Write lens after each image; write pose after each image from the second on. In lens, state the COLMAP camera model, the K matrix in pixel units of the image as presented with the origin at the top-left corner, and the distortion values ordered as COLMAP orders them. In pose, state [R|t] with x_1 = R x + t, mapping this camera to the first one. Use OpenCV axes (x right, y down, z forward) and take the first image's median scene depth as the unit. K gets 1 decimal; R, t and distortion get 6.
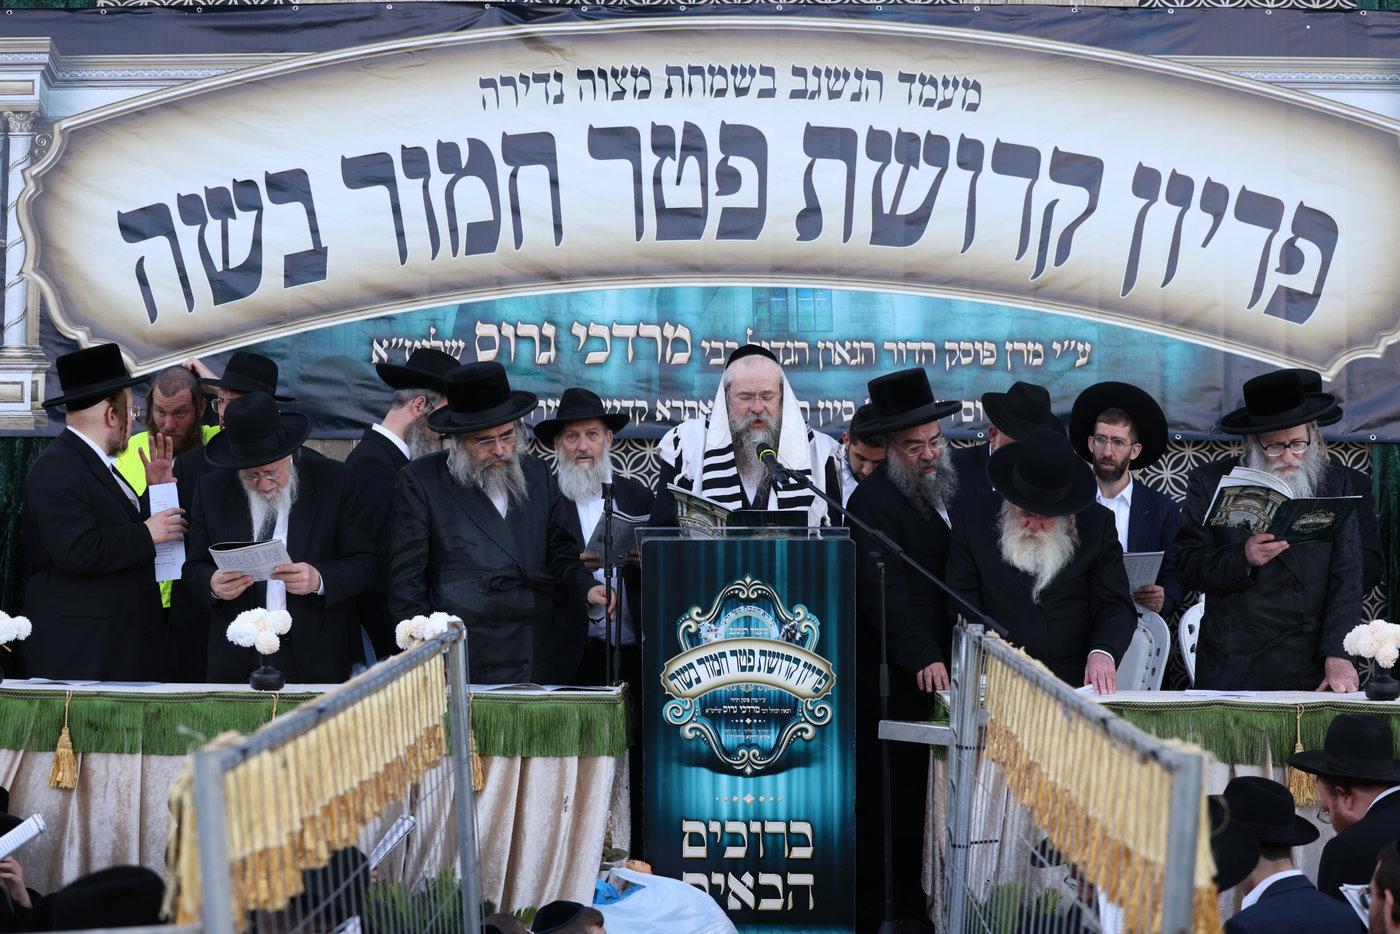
lens RADIAL K [[2730.5, 0, 709.4], [0, 2730.5, 461.9], [0, 0, 1]] dist [-0.212572, 0.000000]
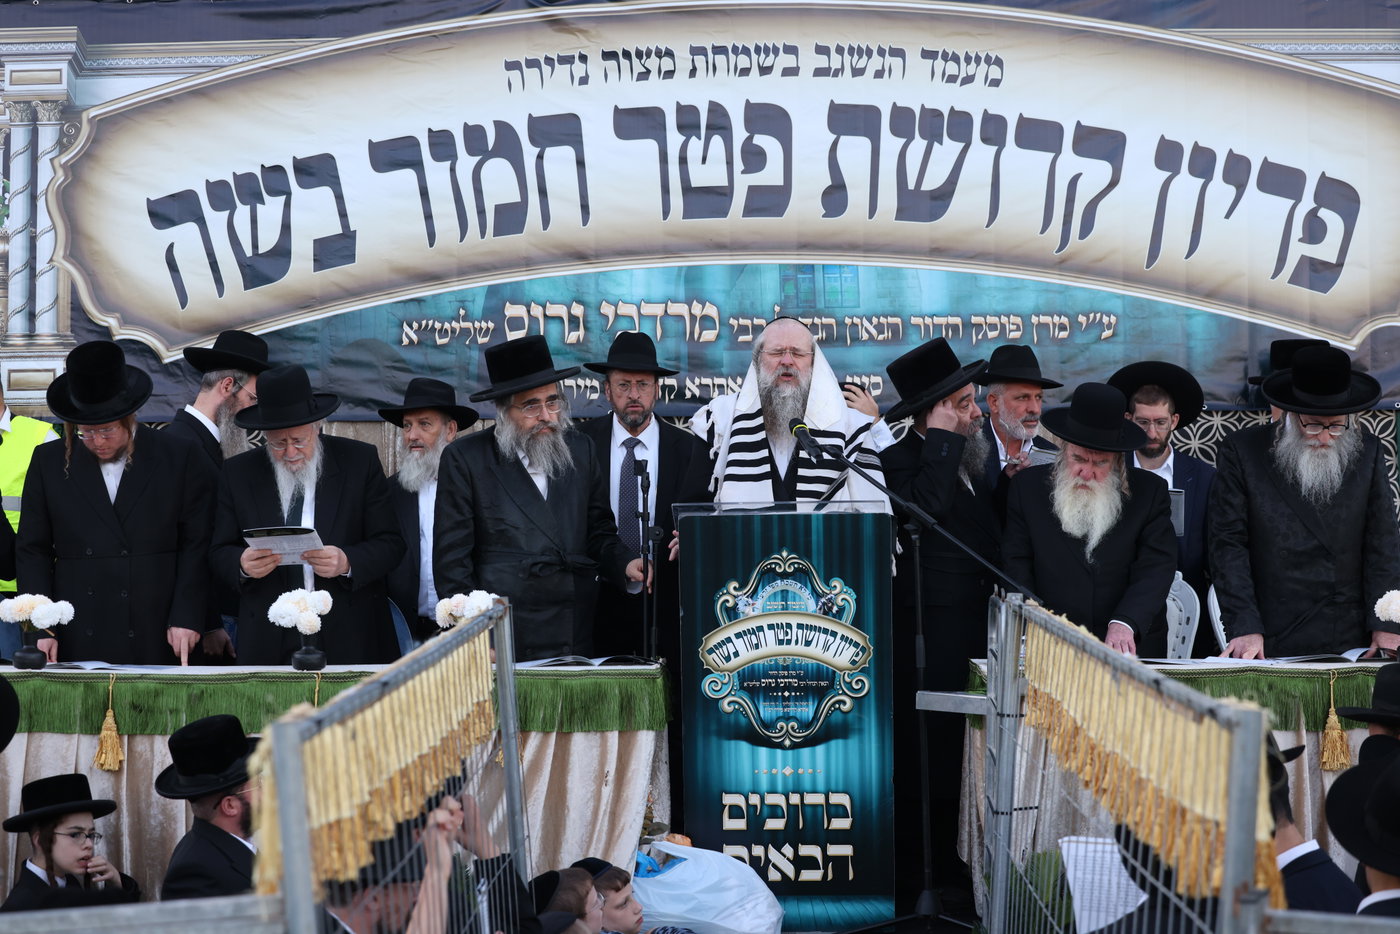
lens RADIAL K [[2730.5, 0, 701.4], [0, 2730.5, 471.2], [0, 0, 1]] dist [-0.212572, 0.000000]
pose [[0.999882, -0.014243, -0.005803, -0.008230], [0.014301, 0.999846, 0.010213, 0.001539], [0.005656, -0.010295, 0.999931, -0.007056]]
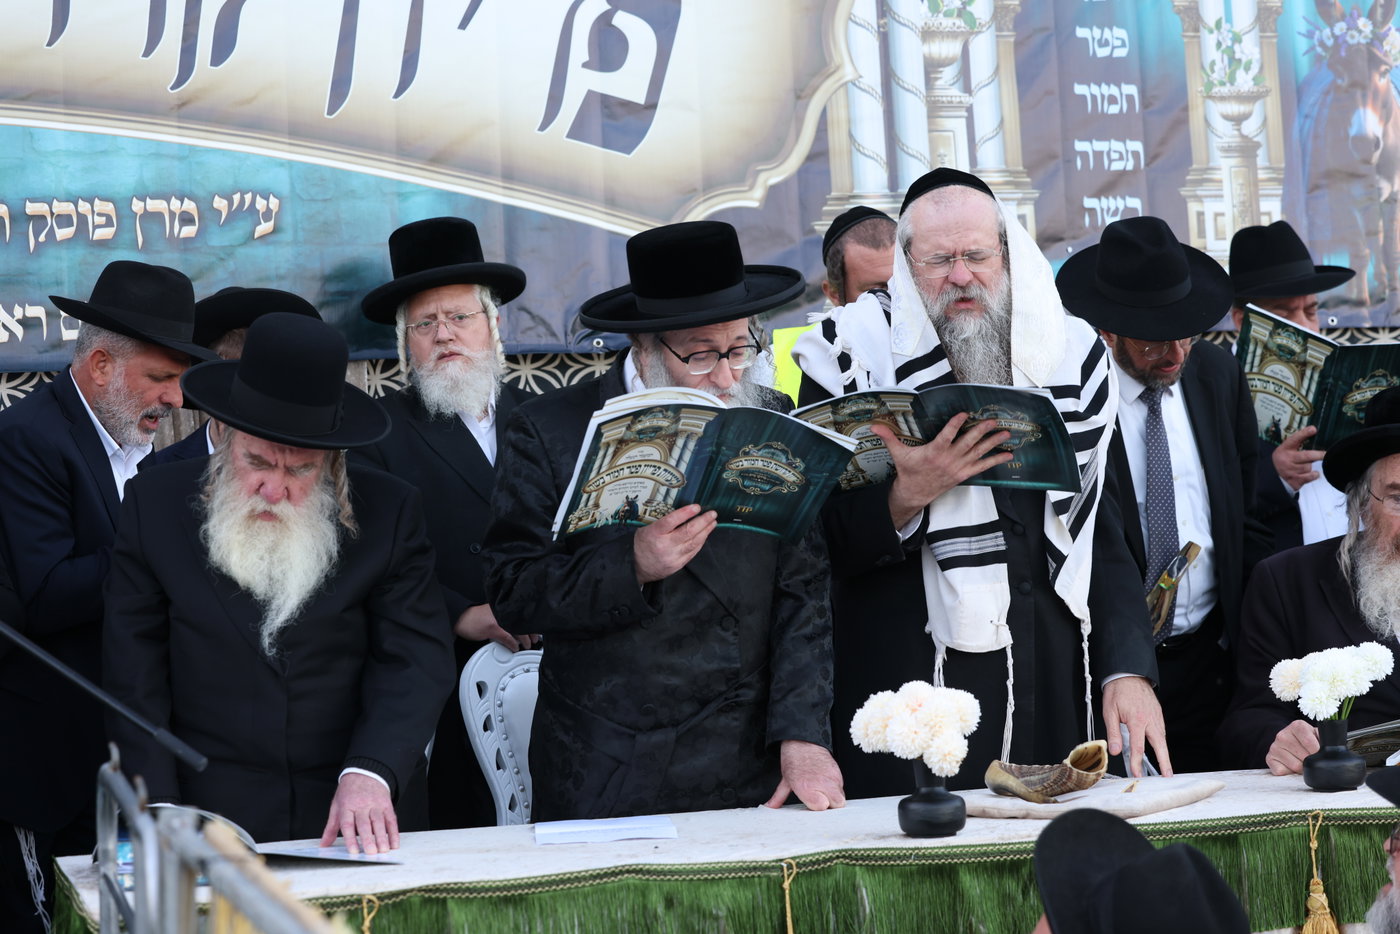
lens RADIAL K [[3002.9, 0, 693.2], [0, 3002.9, 535.9], [0, 0, 1]] dist [-0.144067, 0.000000]
pose [[0.948516, -0.057095, 0.311541, 0.020798], [0.041344, 0.997521, 0.056937, -0.003885], [-0.314020, -0.041125, 0.948525, 0.360883]]
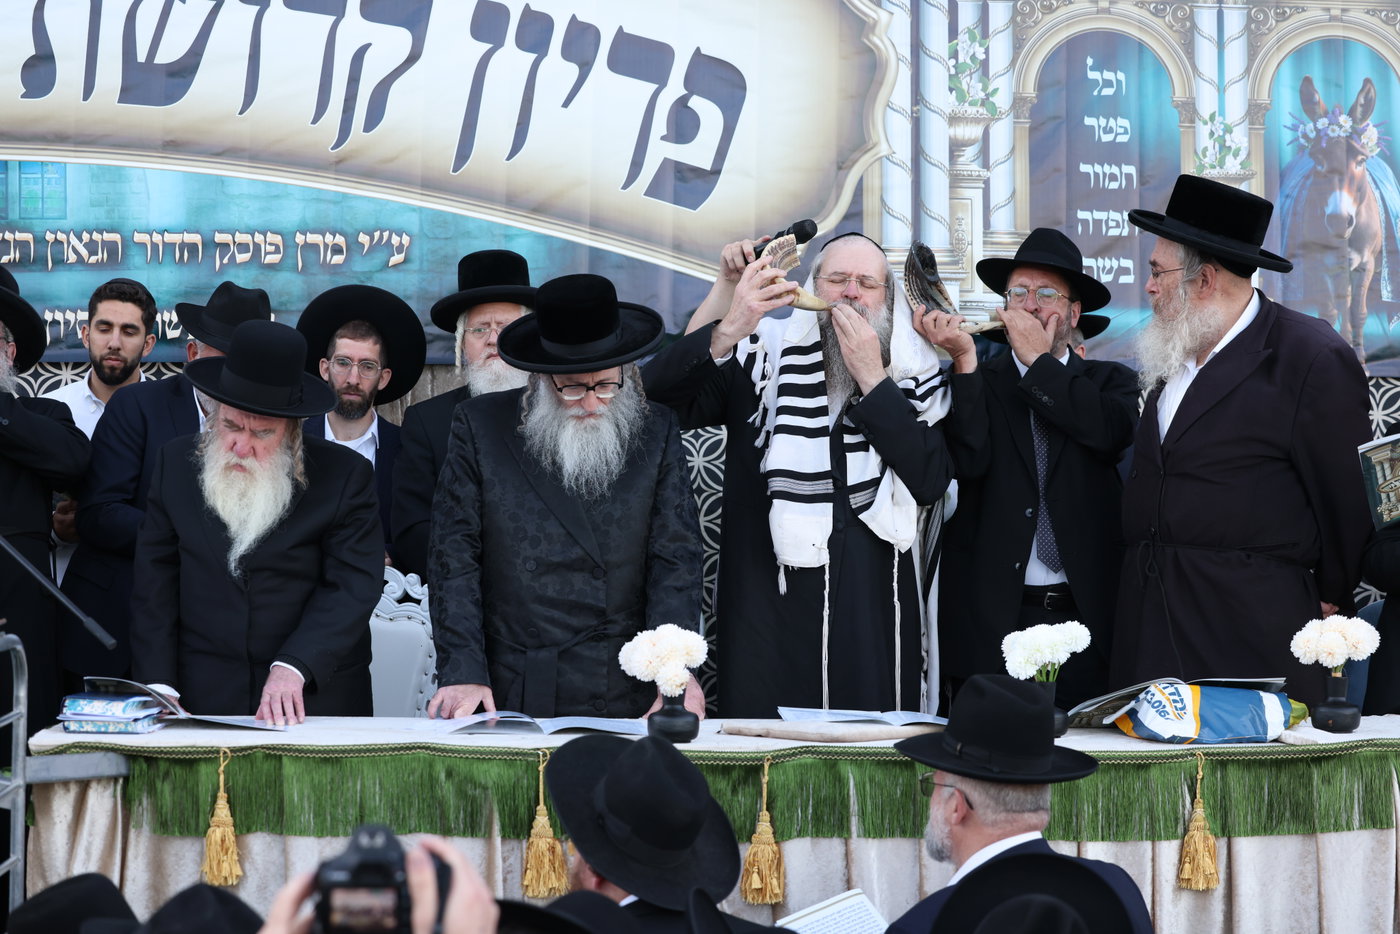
lens RADIAL K [[2730.5, 0, 688.6], [0, 2730.5, 548.9], [0, 0, 1]] dist [-0.212572, 0.000000]
pose [[0.996108, -0.000271, 0.088143, 0.150822], [-0.004840, 0.998318, 0.057772, -0.000694], [-0.088010, -0.057973, 0.994431, 0.241936]]
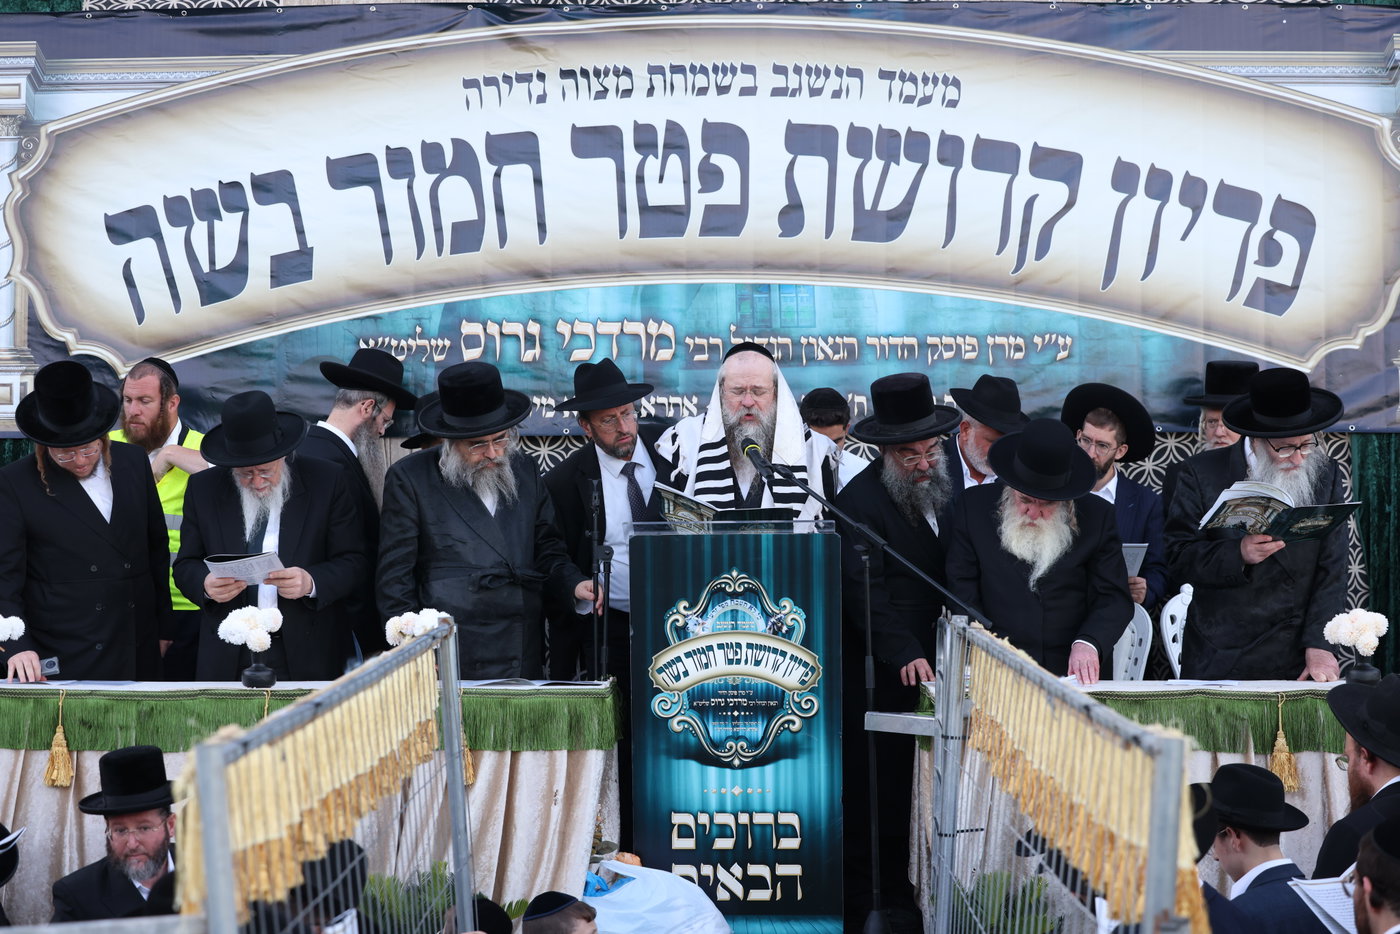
lens RADIAL K [[2730.5, 0, 707.4], [0, 2730.5, 473.7], [0, 0, 1]] dist [-0.212572, 0.000000]
pose [[0.999946, -0.008546, 0.005852, -0.001083], [0.008511, 0.999946, 0.005944, 0.000050], [-0.005902, -0.005894, 0.999965, -0.008122]]
